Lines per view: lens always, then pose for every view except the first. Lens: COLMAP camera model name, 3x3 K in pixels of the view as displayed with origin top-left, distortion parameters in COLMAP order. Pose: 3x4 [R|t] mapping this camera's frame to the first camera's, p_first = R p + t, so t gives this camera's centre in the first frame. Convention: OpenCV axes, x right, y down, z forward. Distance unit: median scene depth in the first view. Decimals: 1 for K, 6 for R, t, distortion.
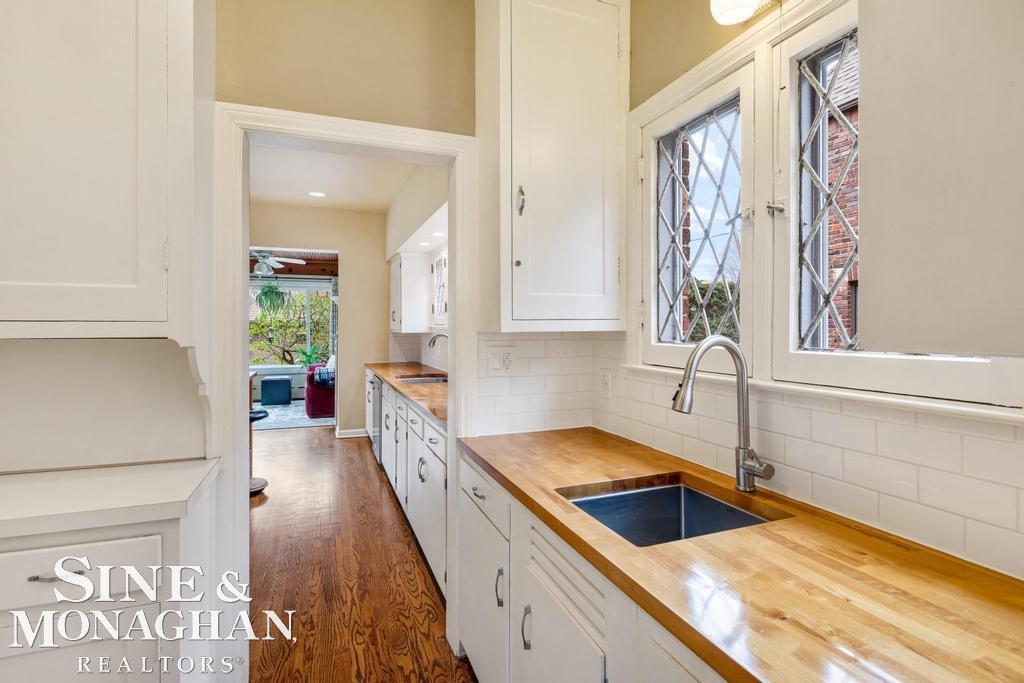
lens RADIAL K [[493.8, 0, 513.1], [0, 493.8, 335.7], [0, 0, 1]] dist [-0.002280, -0.000172]
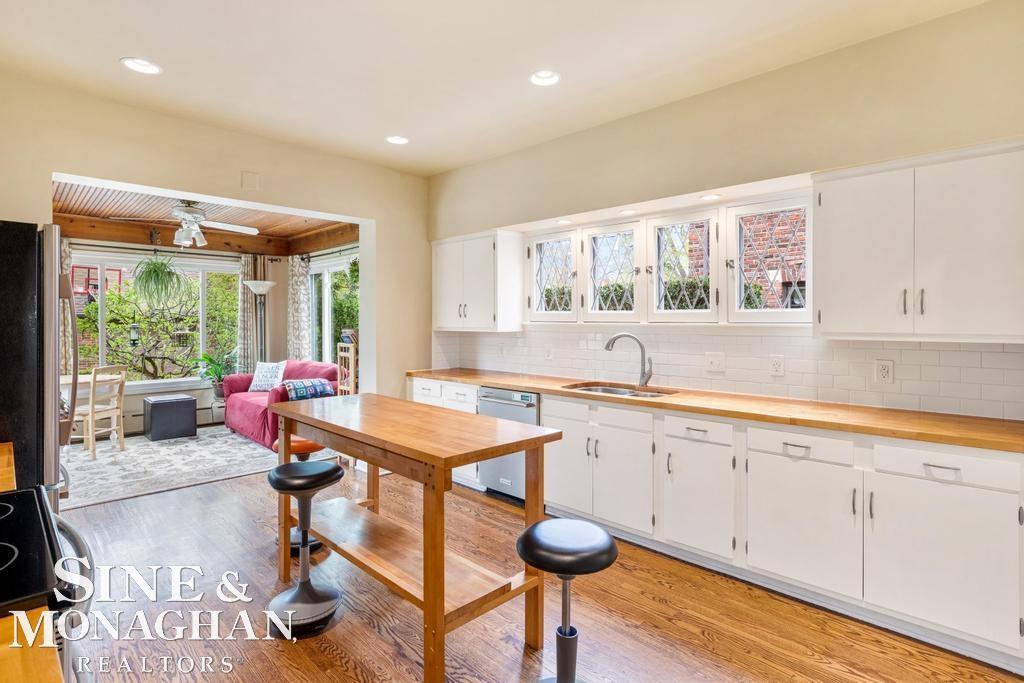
lens RADIAL K [[525.1, 0, 513.2], [0, 525.1, 334.0], [0, 0, 1]] dist [0.002108, -0.000495]
pose [[0.913577, -0.009545, 0.406554, -0.360649], [0.007356, 0.999949, 0.006947, -0.005711], [-0.406600, -0.003356, 0.913600, 0.151776]]
